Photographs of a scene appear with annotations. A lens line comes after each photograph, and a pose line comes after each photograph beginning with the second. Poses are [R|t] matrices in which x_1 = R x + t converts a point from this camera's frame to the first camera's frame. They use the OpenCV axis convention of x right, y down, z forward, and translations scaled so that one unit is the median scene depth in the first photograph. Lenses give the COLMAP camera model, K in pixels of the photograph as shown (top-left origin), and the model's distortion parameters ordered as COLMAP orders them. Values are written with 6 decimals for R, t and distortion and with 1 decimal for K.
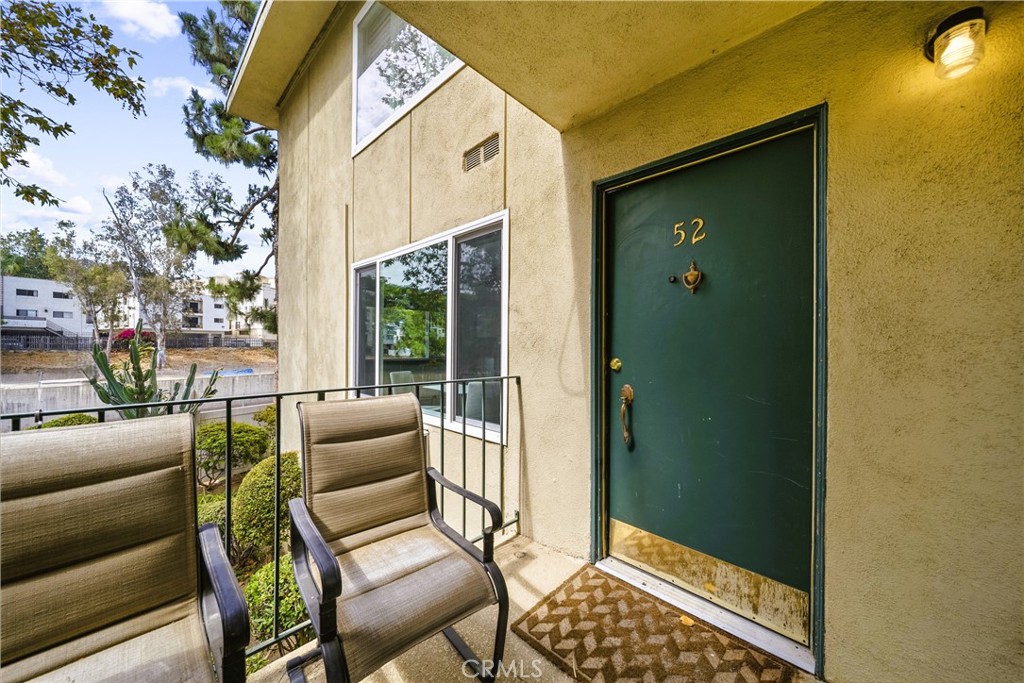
lens RADIAL K [[362.3, 0, 516.9], [0, 362.3, 346.5], [0, 0, 1]] dist [-0.000149, -0.000925]
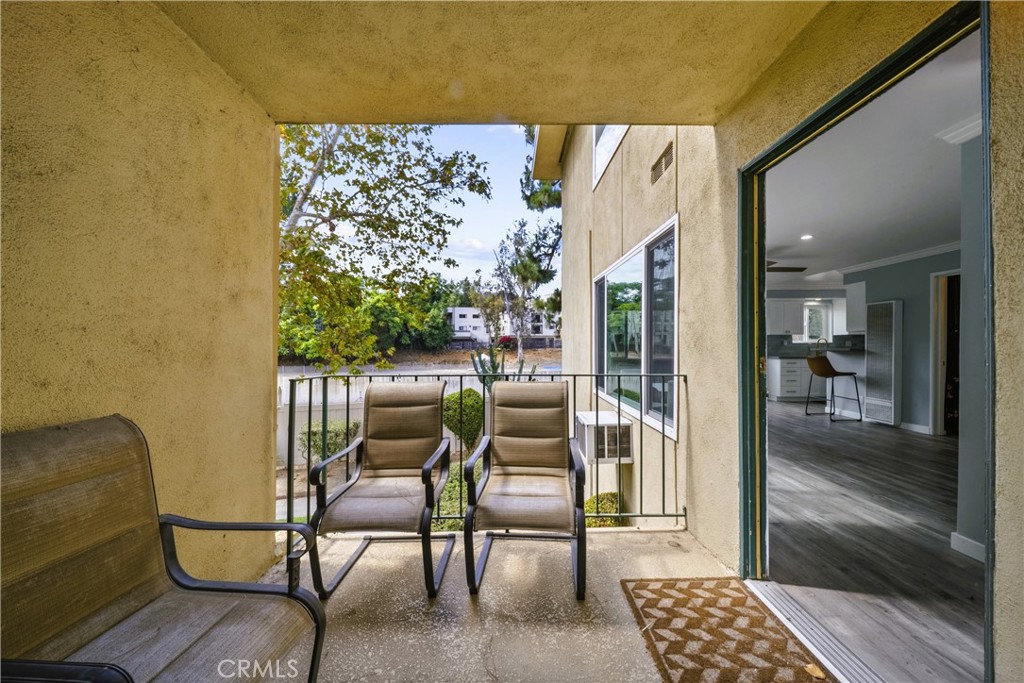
lens RADIAL K [[362.3, 0, 516.7], [0, 362.3, 347.5], [0, 0, 1]] dist [-0.000149, -0.000925]
pose [[0.699719, -0.003819, -0.714407, 0.229942], [0.004763, 0.999988, -0.000680, 0.001361], [0.714402, -0.002927, 0.699730, -0.031146]]
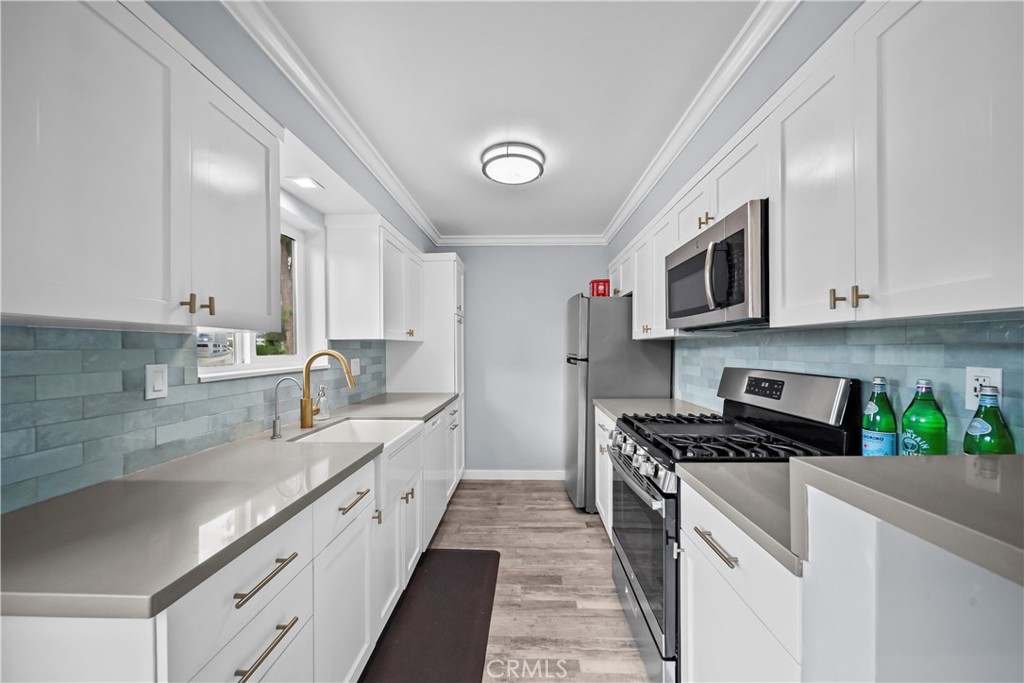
lens RADIAL K [[362.3, 0, 517.4], [0, 362.3, 351.2], [0, 0, 1]] dist [-0.000149, -0.000925]
pose [[0.746198, -0.013510, 0.665587, -0.076083], [0.009756, 0.999909, 0.009358, -0.036818], [-0.665652, -0.000490, 0.746262, 1.658703]]
